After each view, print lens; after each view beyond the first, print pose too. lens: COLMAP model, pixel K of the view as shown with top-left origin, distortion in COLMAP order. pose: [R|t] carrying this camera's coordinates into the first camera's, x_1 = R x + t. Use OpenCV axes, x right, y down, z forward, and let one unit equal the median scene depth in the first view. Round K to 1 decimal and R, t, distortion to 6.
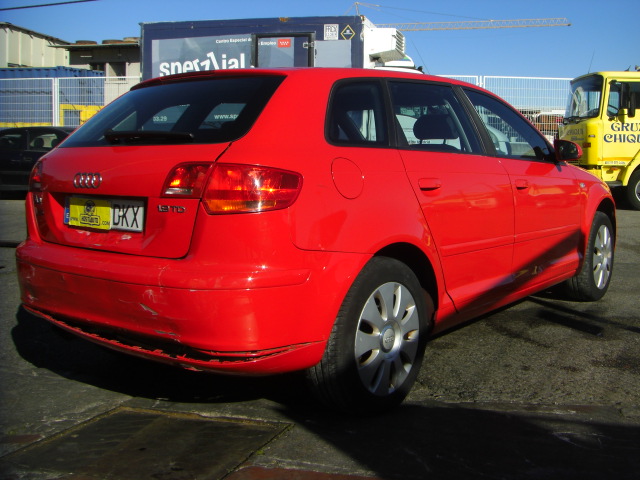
lens RADIAL K [[730.2, 0, 364.2], [0, 730.2, 192.1], [0, 0, 1]] dist [-0.190847, 0.158843]
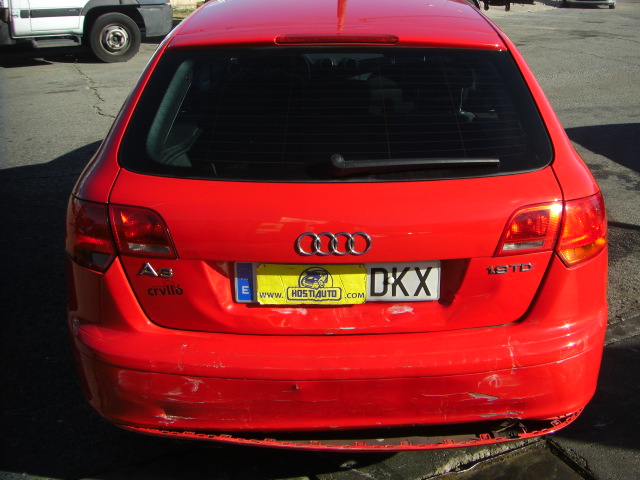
lens RADIAL K [[730.2, 0, 364.2], [0, 730.2, 192.1], [0, 0, 1]] dist [-0.190847, 0.158843]
pose [[0.786012, -0.192057, 0.587622, -0.758624], [0.026467, 0.960102, 0.278395, -0.248203], [-0.617645, -0.203270, 0.759735, 0.501117]]
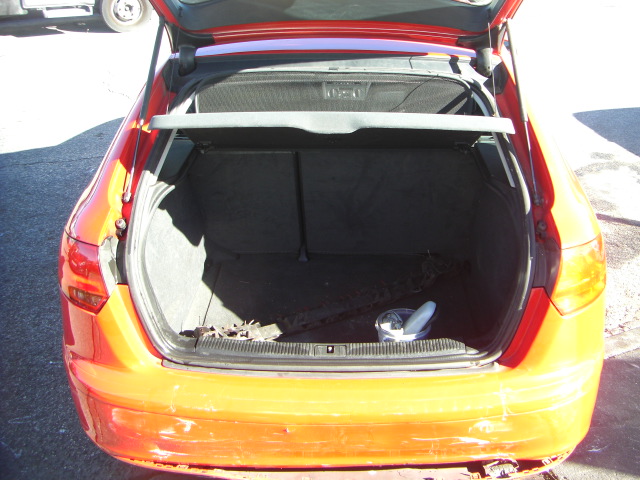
lens RADIAL K [[730.2, 0, 364.2], [0, 730.2, 192.1], [0, 0, 1]] dist [-0.190847, 0.158843]
pose [[0.801266, -0.214271, 0.558624, -0.716951], [0.019576, 0.942562, 0.333458, -0.324848], [-0.597988, -0.256253, 0.759437, 0.517450]]
